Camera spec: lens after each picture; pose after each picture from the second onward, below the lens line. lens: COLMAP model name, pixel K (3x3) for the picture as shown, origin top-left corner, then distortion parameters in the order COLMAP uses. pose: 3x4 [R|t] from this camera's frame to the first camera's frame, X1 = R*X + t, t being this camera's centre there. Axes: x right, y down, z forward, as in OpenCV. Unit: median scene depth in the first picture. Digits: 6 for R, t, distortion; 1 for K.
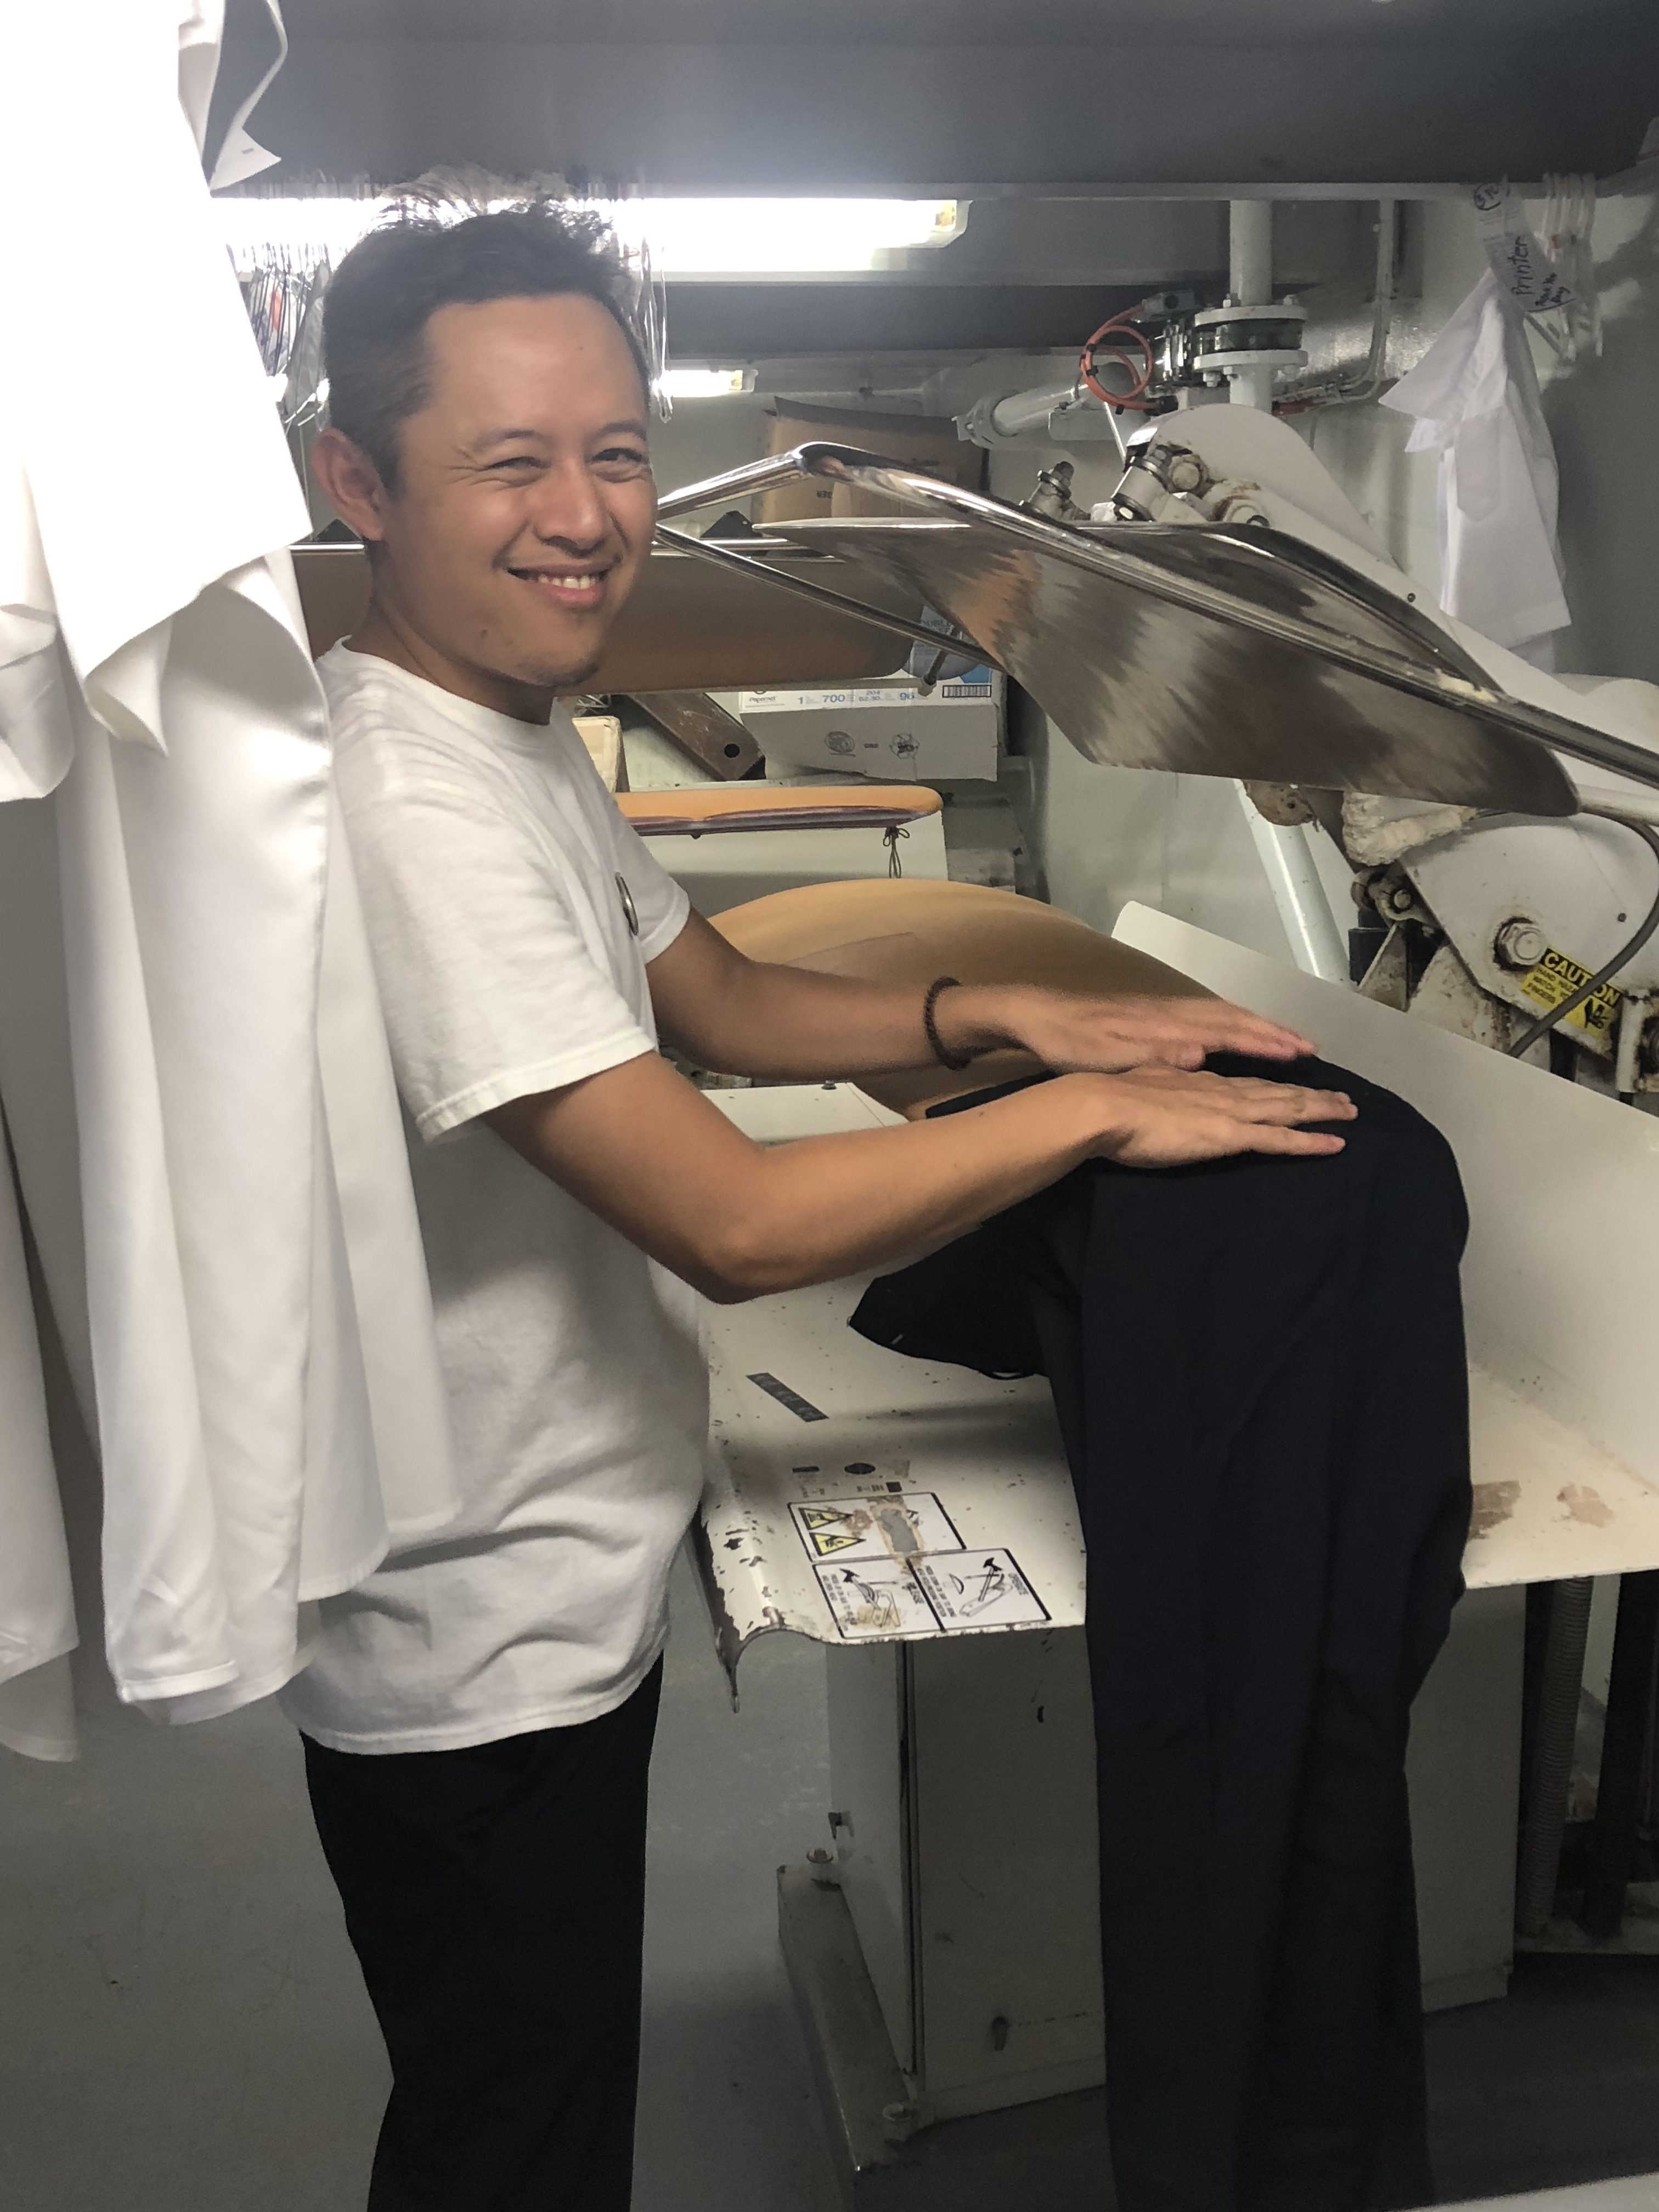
lens RADIAL K [[2390.1, 0, 829.5], [0, 2390.1, 1106.0], [0, 0, 1]] dist [-0.122596, -0.004587]
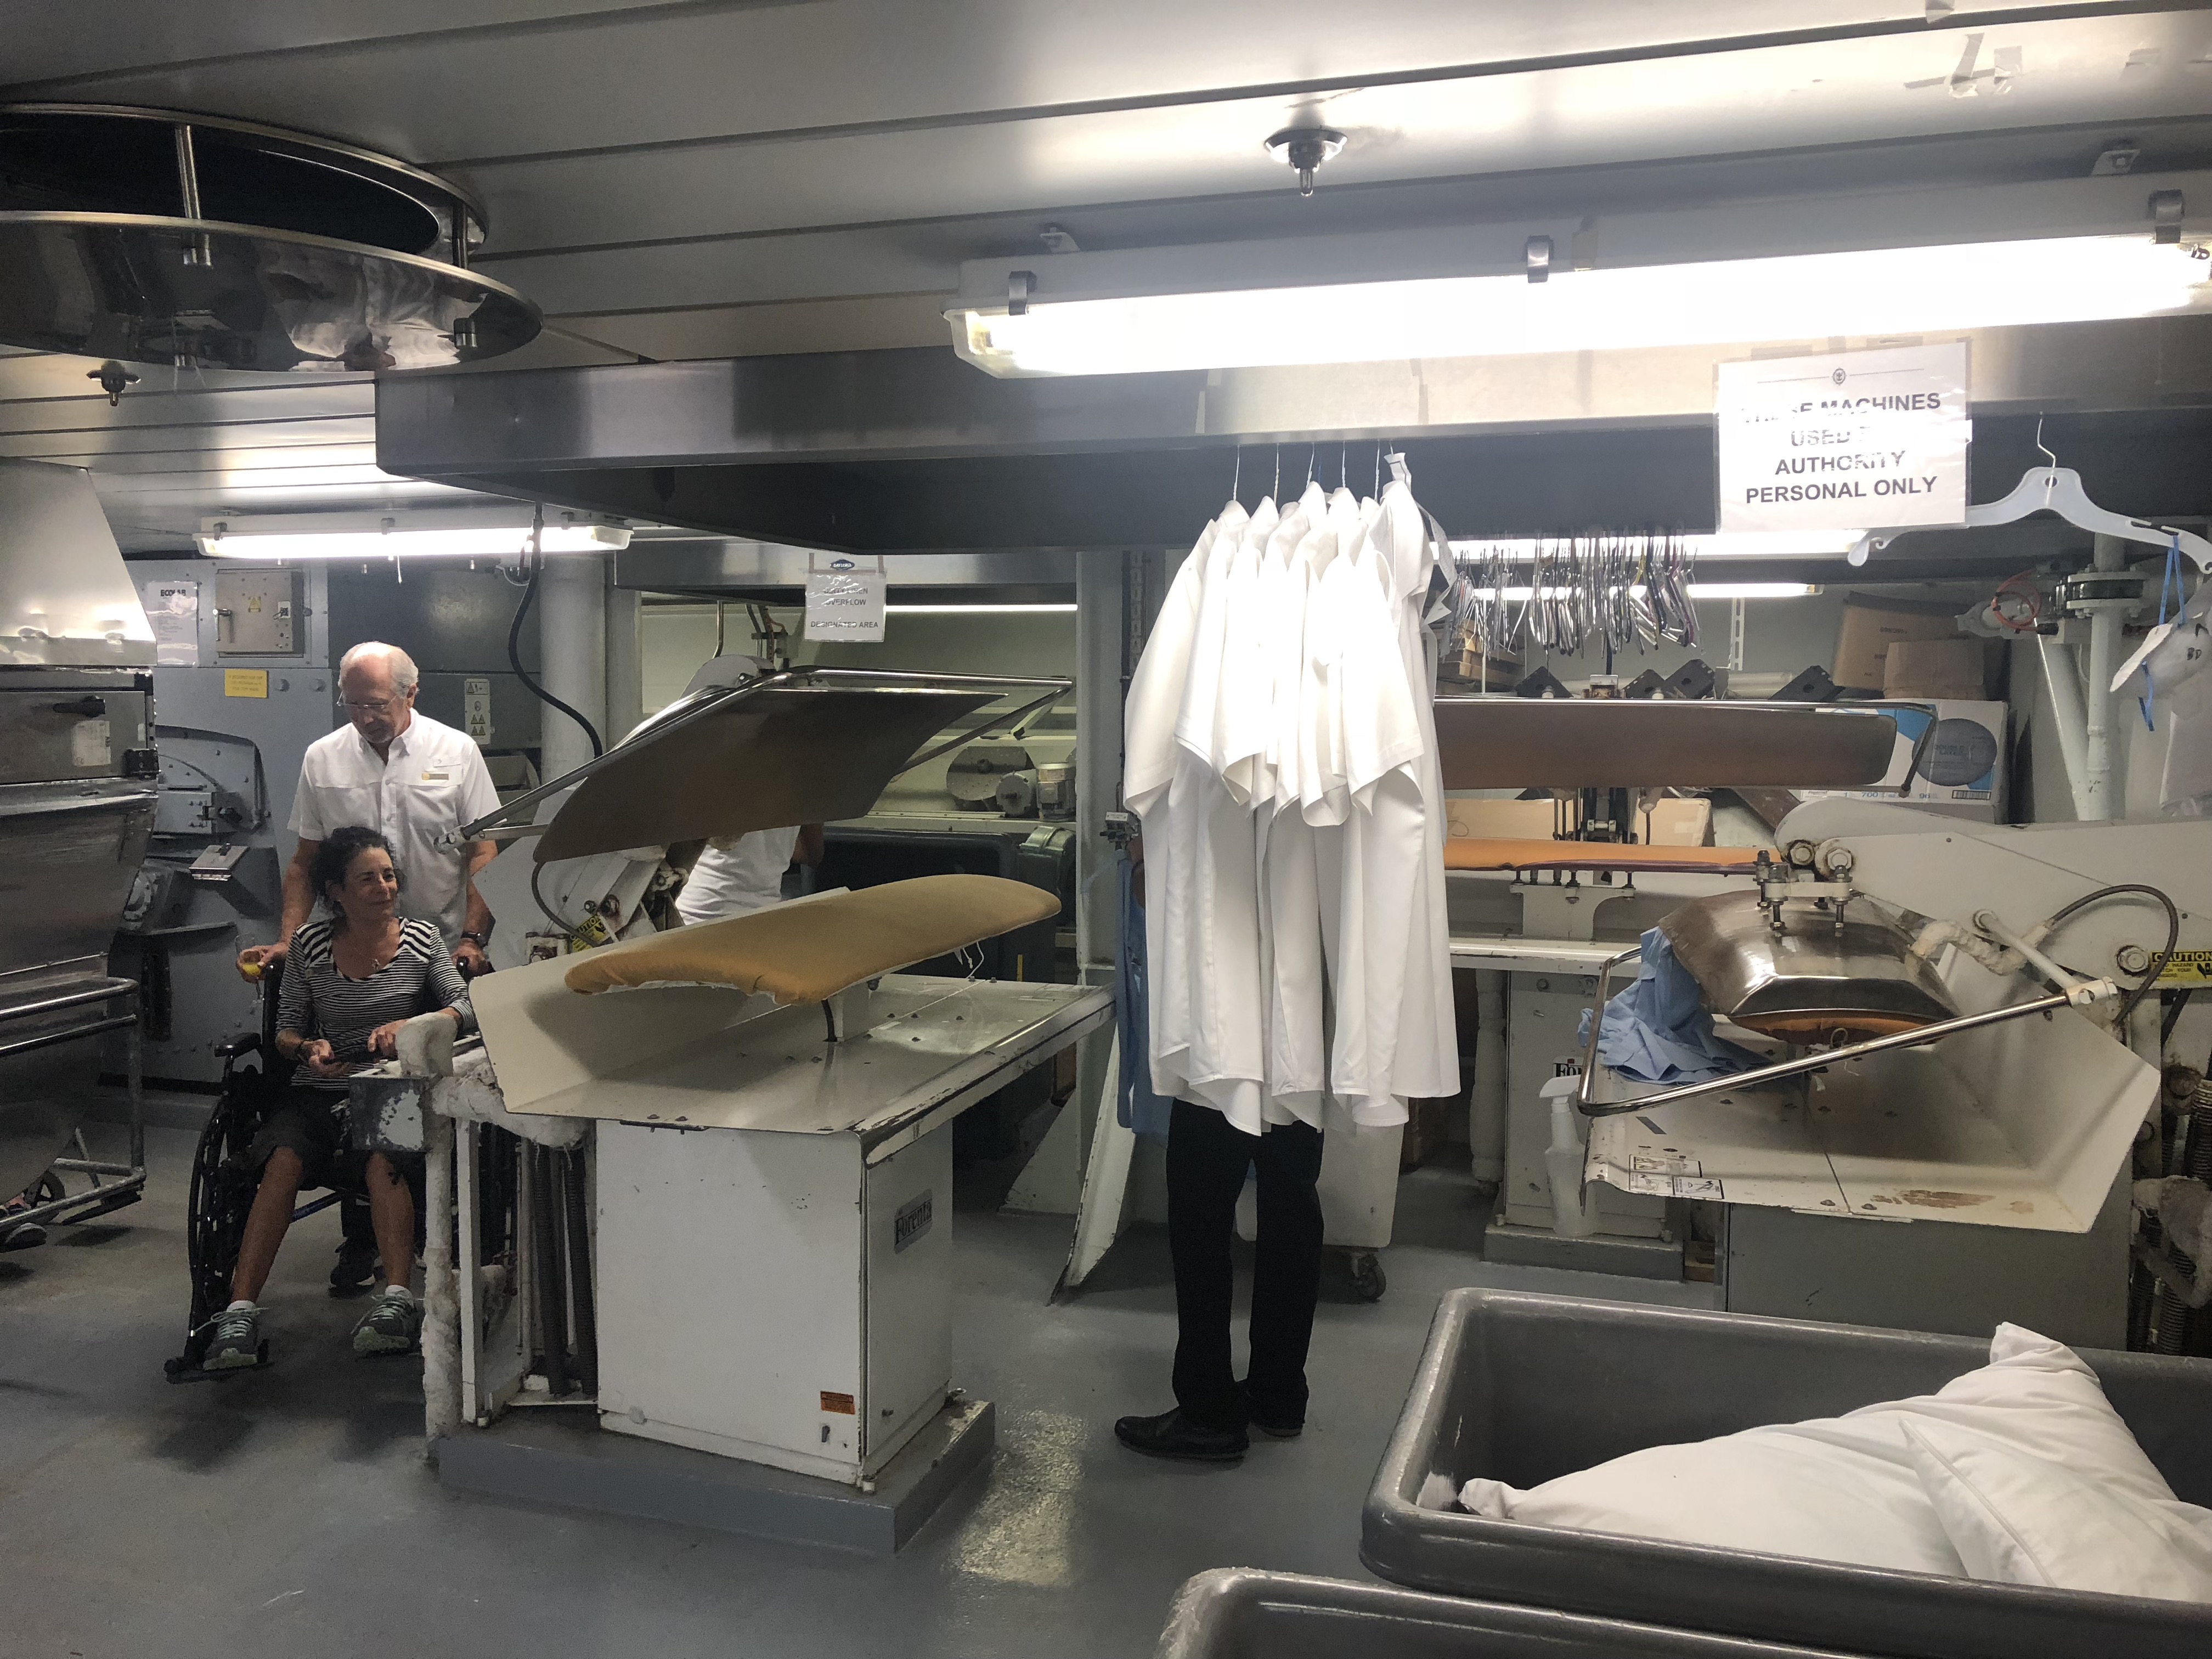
lens RADIAL K [[1800.3, 0, 1106.0], [0, 1800.3, 829.5], [0, 0, 1]] dist [0.328946, 0.000280]
pose [[0.898912, 0.066945, -0.432984, 0.493401], [-0.124160, 0.986668, -0.105215, 0.192534], [0.420168, 0.148339, 0.895240, -1.473294]]
